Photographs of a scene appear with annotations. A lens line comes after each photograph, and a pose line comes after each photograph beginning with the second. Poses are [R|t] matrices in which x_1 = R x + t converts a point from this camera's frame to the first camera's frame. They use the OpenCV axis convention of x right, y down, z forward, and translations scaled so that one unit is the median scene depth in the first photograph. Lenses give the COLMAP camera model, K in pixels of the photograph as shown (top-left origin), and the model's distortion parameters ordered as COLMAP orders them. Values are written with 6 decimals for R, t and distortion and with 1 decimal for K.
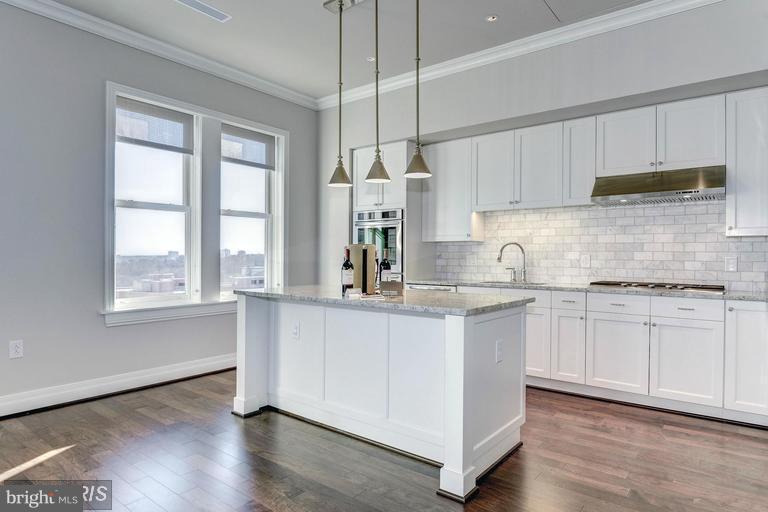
lens RADIAL K [[461.5, 0, 384.0], [0, 461.5, 256.0], [0, 0, 1]] dist [0.002036, -0.000184]
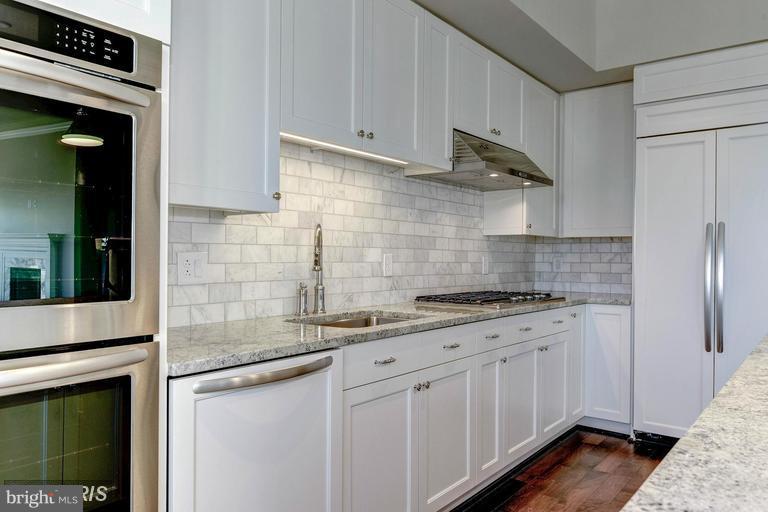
lens RADIAL K [[546.3, 0, 384.0], [0, 546.3, 256.0], [0, 0, 1]] dist [-0.004339, -0.001055]
pose [[0.008620, -0.003598, 0.999956, -0.242785], [-0.008742, 0.999955, 0.003674, -0.002173], [-0.999925, -0.008773, 0.008588, 0.983152]]
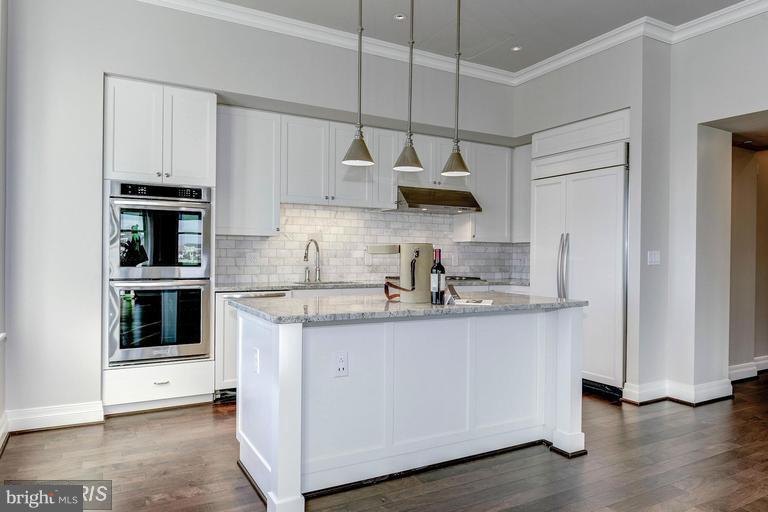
lens RADIAL K [[506.3, 0, 384.0], [0, 506.3, 256.0], [0, 0, 1]] dist [0.006602, -0.000752]
pose [[0.388252, -0.002158, 0.921551, -0.639905], [-0.007557, 0.999956, 0.005525, -0.003025], [-0.921522, -0.009109, 0.388219, 0.494307]]
